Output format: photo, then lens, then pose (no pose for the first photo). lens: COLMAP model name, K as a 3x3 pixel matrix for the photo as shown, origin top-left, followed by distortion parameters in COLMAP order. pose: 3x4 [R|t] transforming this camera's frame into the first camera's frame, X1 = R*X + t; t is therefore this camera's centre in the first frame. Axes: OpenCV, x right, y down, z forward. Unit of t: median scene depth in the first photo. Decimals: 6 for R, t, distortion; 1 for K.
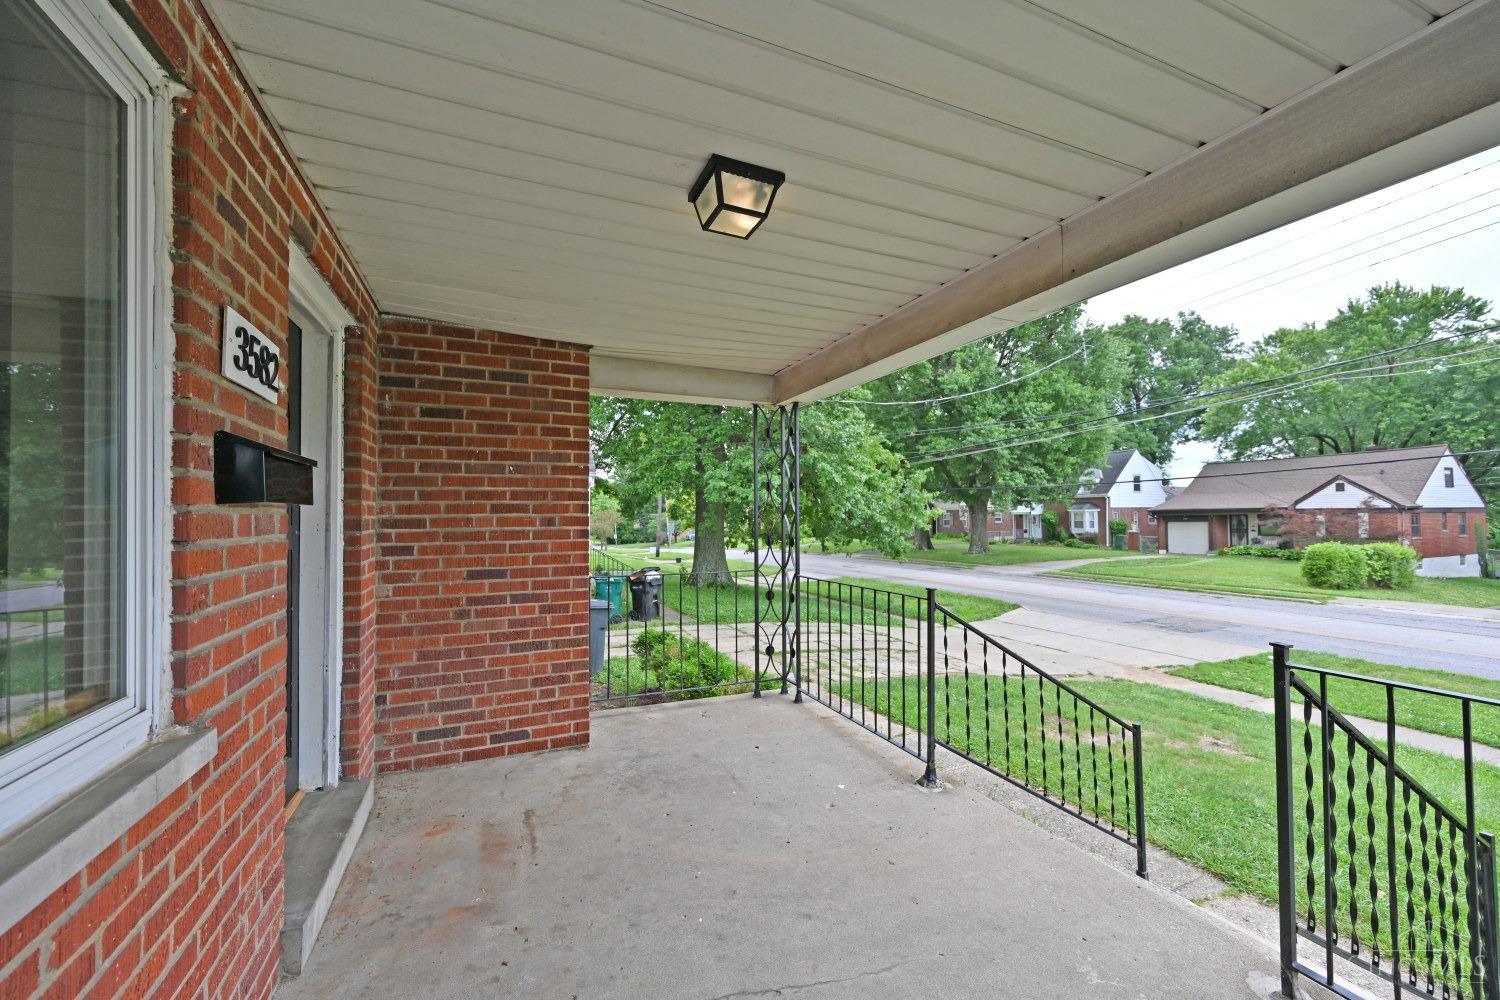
lens RADIAL K [[589.7, 0, 746.8], [0, 589.7, 505.2], [0, 0, 1]] dist [0.000134, 0.000265]
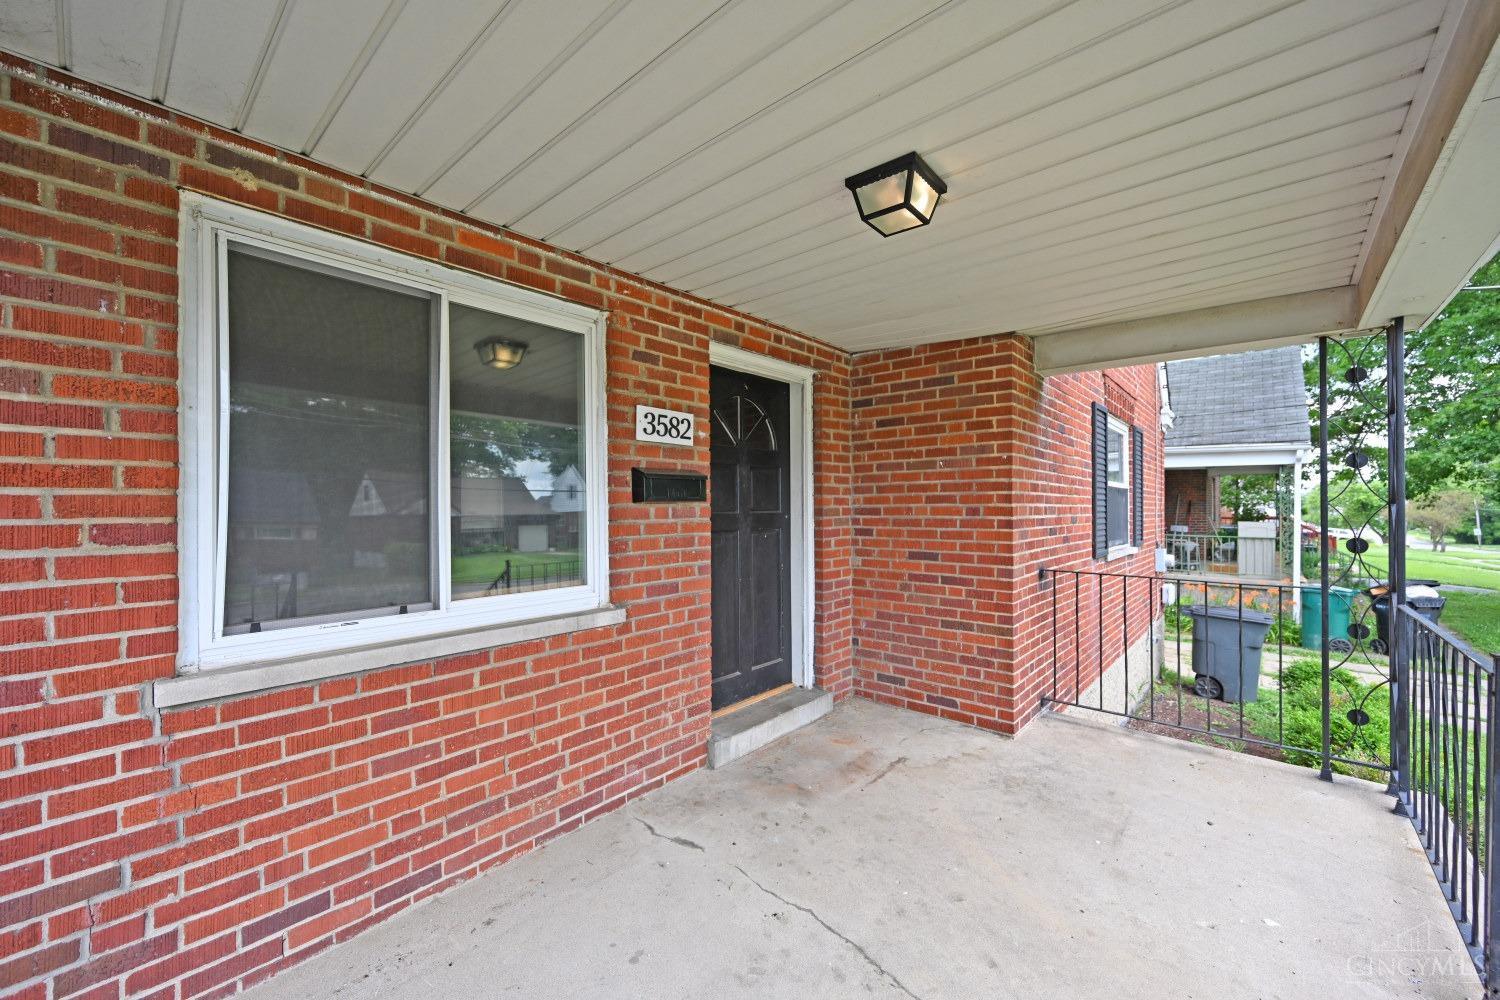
lens RADIAL K [[589.7, 0, 749.1], [0, 589.7, 505.7], [0, 0, 1]] dist [0.000134, 0.000265]
pose [[0.432600, 0.006009, -0.901566, 0.464453], [0.018803, 0.999700, 0.015685, -0.006837], [0.901390, -0.023737, 0.432358, 0.191664]]
